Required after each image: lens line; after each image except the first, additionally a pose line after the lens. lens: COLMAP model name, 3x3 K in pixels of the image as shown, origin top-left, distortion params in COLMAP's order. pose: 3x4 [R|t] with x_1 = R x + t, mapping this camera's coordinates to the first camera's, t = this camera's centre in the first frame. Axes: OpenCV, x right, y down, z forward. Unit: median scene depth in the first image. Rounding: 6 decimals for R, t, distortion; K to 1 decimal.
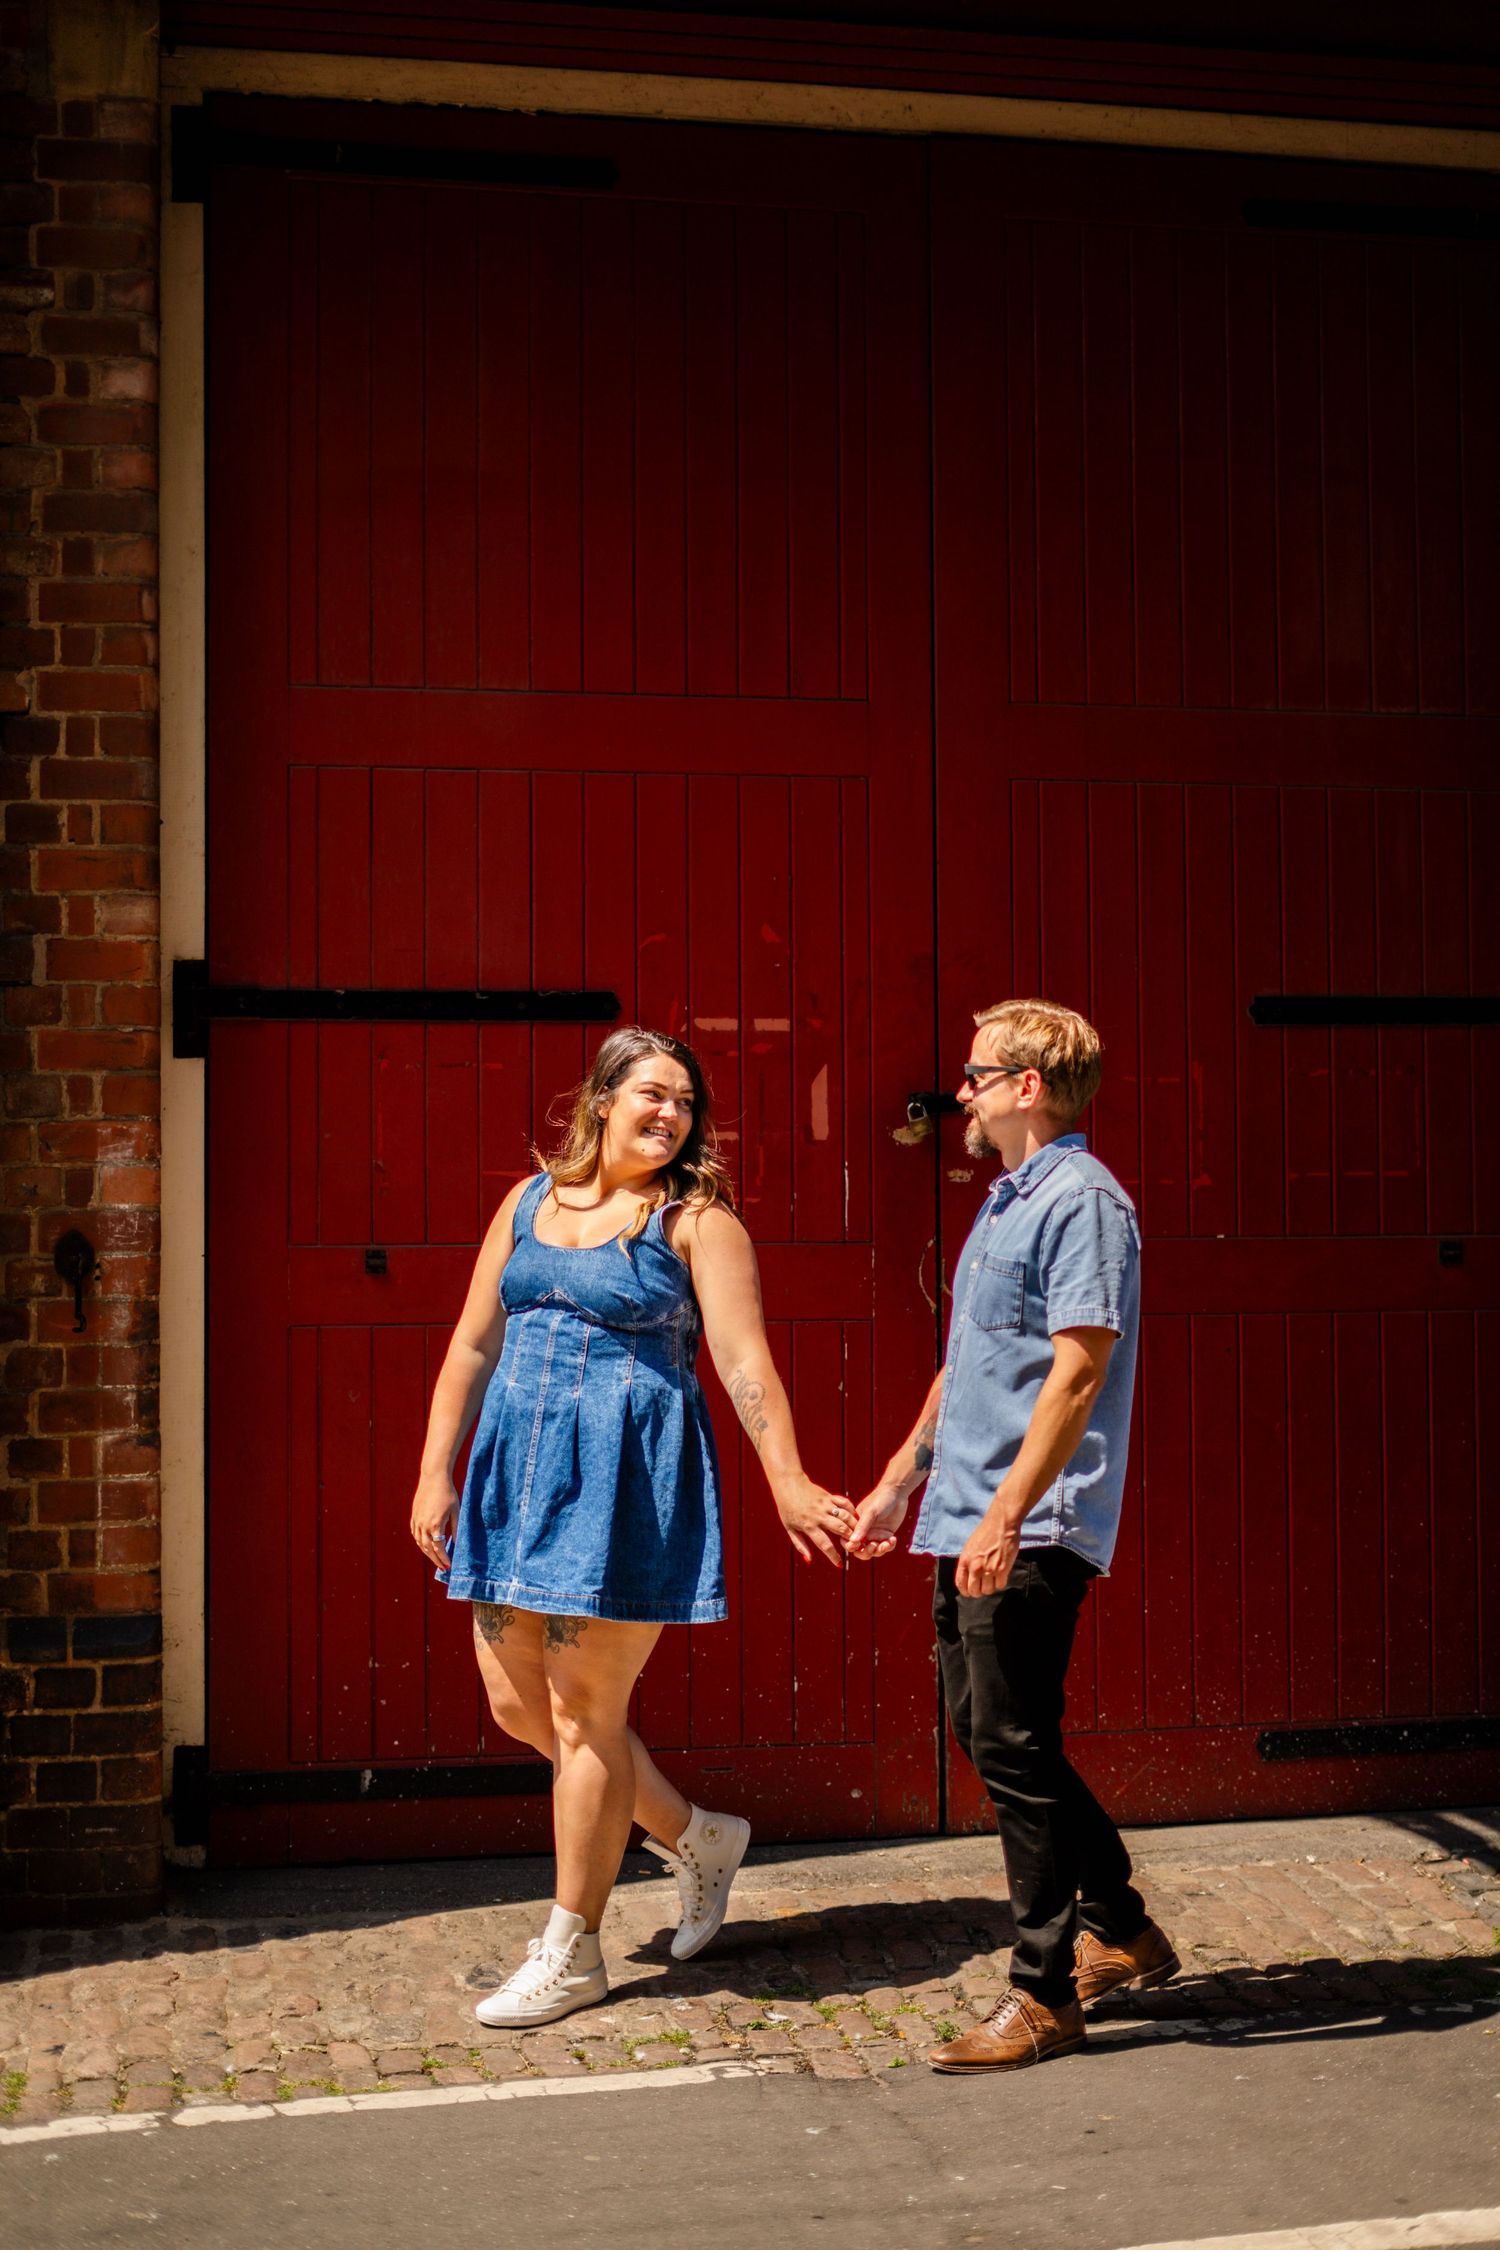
lens RADIAL K [[3286.2, 0, 794.8], [0, 3286.2, 1042.5], [0, 0, 1]] dist [0.018155, 0.013500]
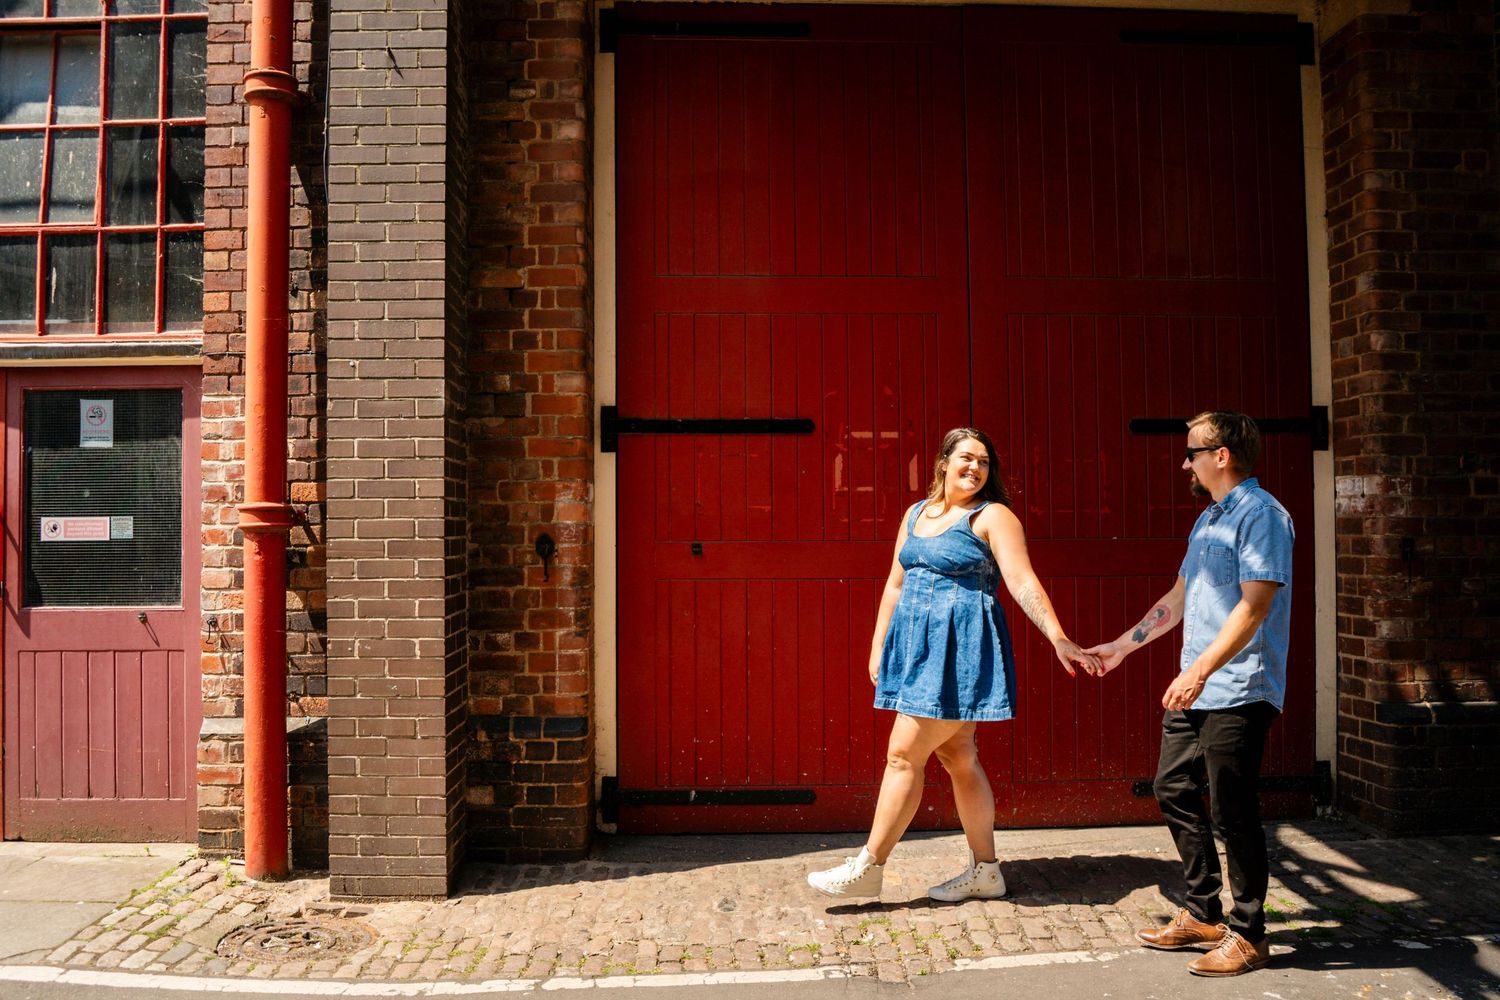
lens RADIAL K [[1250.4, 0, 750.4], [0, 1250.4, 464.0], [0, 0, 1]] dist [-0.086600, 0.006358]
pose [[0.984032, -0.007199, -0.177844, 0.051594], [0.007178, 0.999974, -0.000763, 0.014363], [0.177845, -0.000526, 0.984058, 0.239947]]
